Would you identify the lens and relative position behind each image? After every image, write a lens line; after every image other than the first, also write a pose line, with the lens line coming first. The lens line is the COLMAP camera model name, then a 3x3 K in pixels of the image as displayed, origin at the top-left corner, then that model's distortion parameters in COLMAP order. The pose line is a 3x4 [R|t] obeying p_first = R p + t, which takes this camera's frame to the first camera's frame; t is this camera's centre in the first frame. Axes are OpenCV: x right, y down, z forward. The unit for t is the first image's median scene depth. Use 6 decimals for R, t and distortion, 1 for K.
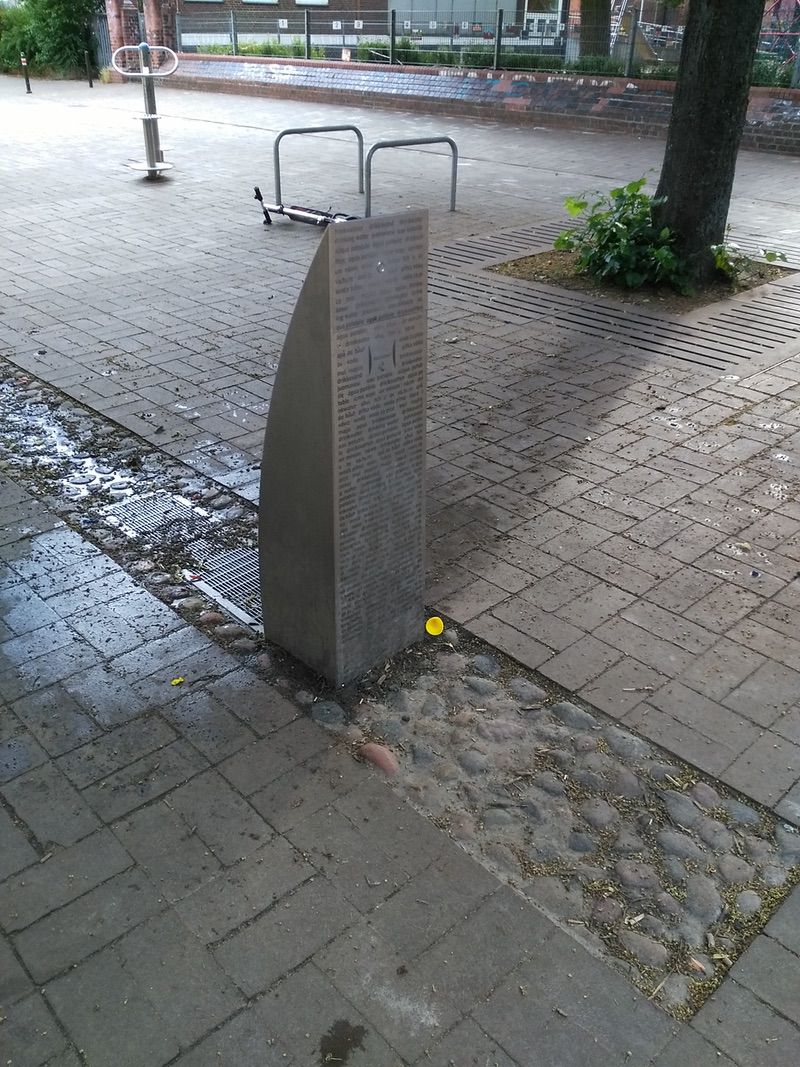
lens RADIAL K [[862.1, 0, 407.9], [0, 862.1, 540.1], [0, 0, 1]] dist [0.052726, -0.095796]
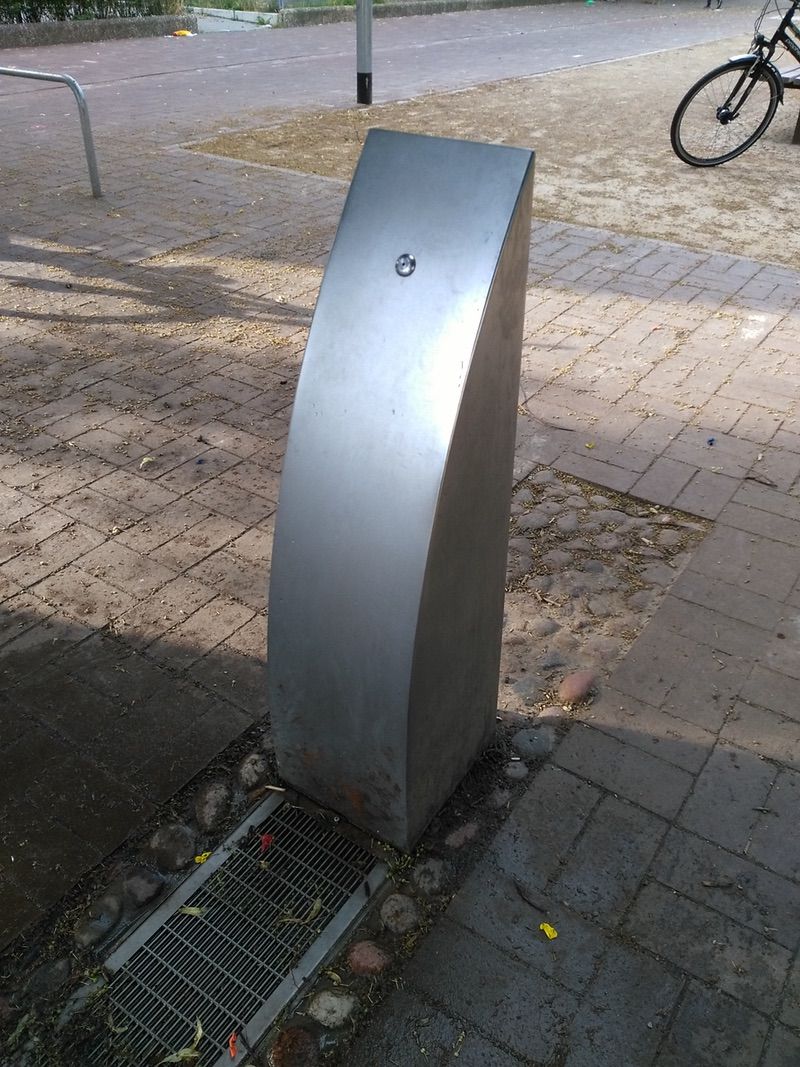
lens RADIAL K [[862.1, 0, 407.9], [0, 862.1, 541.9], [0, 0, 1]] dist [0.052726, -0.095796]
pose [[-0.212072, -0.581789, 0.785205, -0.702861], [0.478258, 0.638901, 0.602557, -0.558272], [-0.852229, 0.503316, 0.142751, 1.017290]]
